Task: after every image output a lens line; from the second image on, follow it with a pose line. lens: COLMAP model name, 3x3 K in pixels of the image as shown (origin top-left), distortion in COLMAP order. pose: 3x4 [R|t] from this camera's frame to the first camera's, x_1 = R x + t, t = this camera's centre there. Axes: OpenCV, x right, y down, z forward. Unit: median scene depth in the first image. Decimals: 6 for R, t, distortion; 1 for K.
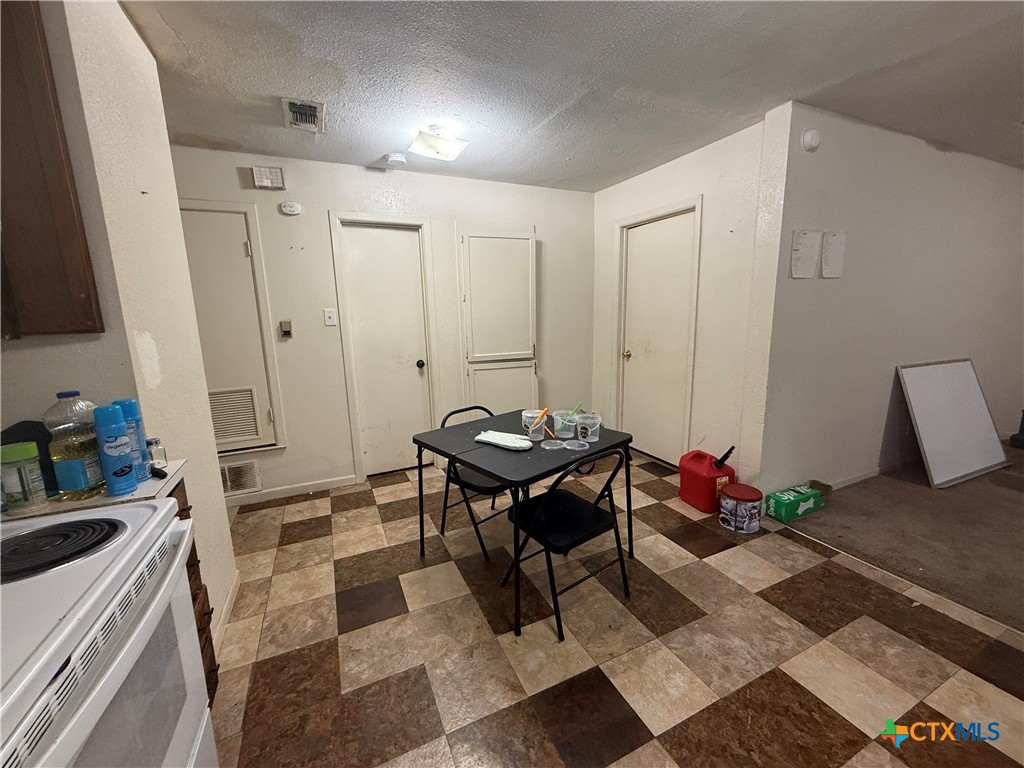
lens RADIAL K [[405.9, 0, 508.0], [0, 405.9, 384.7], [0, 0, 1]] dist [0.001015, 0.000145]
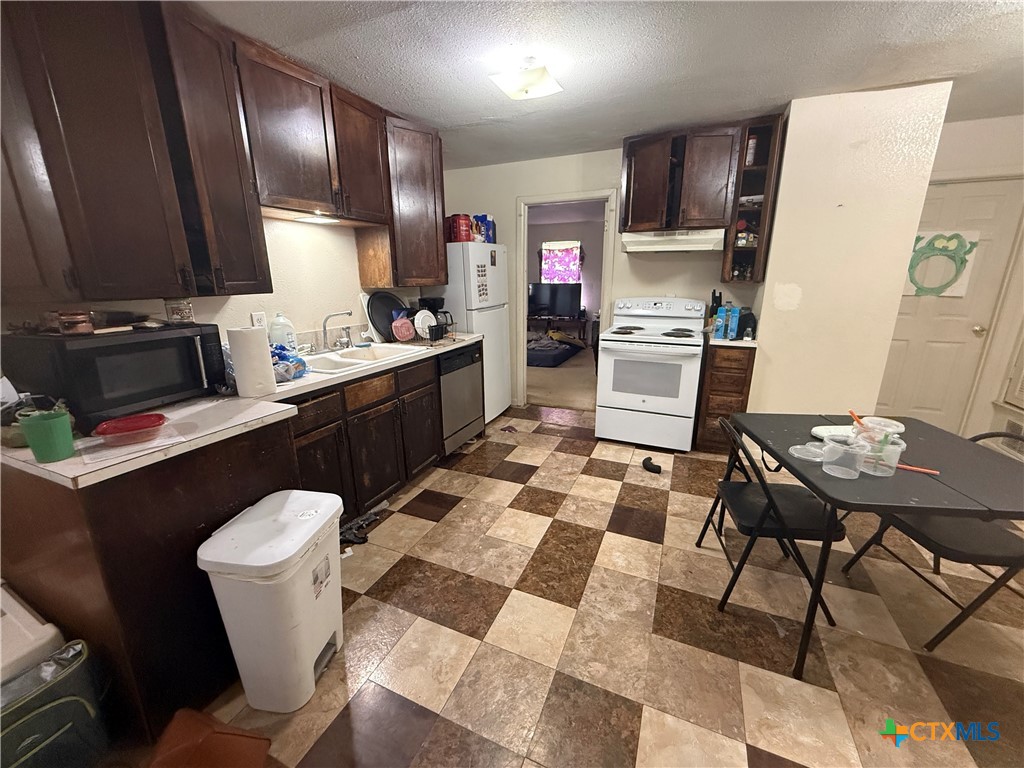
lens RADIAL K [[405.9, 0, 512.8], [0, 405.9, 387.0], [0, 0, 1]] dist [0.001015, 0.000145]
pose [[-0.742894, 0.194688, -0.640473, 1.339719], [-0.103833, 0.911680, 0.397566, -0.279168], [0.661307, 0.361852, -0.657066, 1.343753]]
